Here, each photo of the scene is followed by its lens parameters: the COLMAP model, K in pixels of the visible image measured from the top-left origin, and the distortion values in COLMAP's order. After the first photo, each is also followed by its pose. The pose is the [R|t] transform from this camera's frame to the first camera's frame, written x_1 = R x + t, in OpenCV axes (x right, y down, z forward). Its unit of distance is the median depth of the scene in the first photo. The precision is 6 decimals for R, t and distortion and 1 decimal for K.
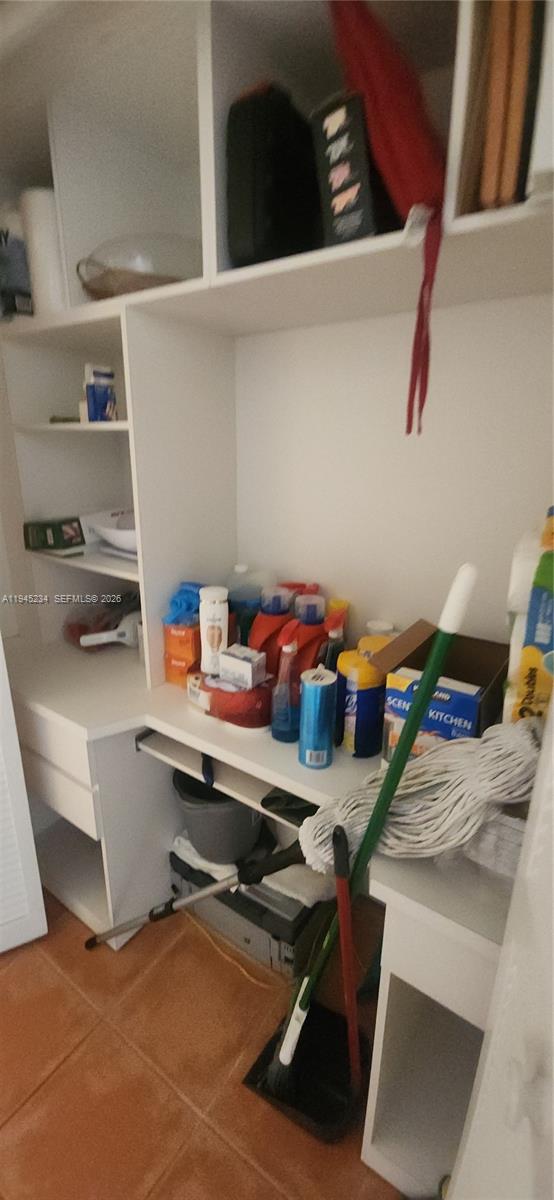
lens RADIAL K [[483.3, 0, 273.5], [0, 483.3, 604.6], [0, 0, 1]] dist [0.000325, -0.002790]
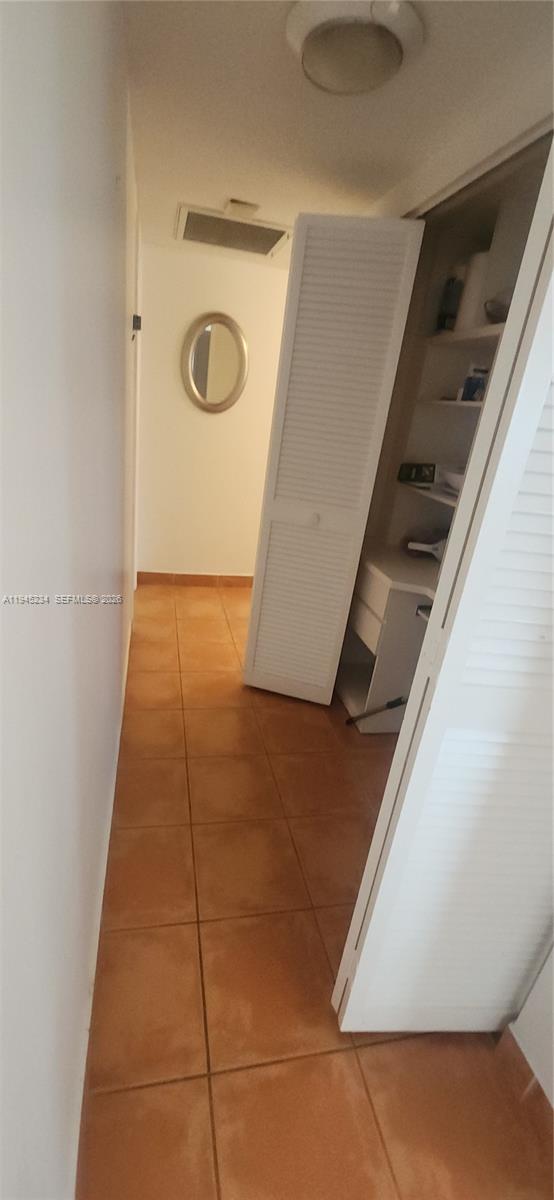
lens RADIAL K [[483.3, 0, 268.6], [0, 483.3, 595.7], [0, 0, 1]] dist [0.000325, -0.002790]
pose [[0.719592, 0.316859, -0.617889, 0.290096], [-0.307975, 0.943149, 0.124988, 0.182859], [0.622365, 0.100354, 0.776267, -0.461561]]
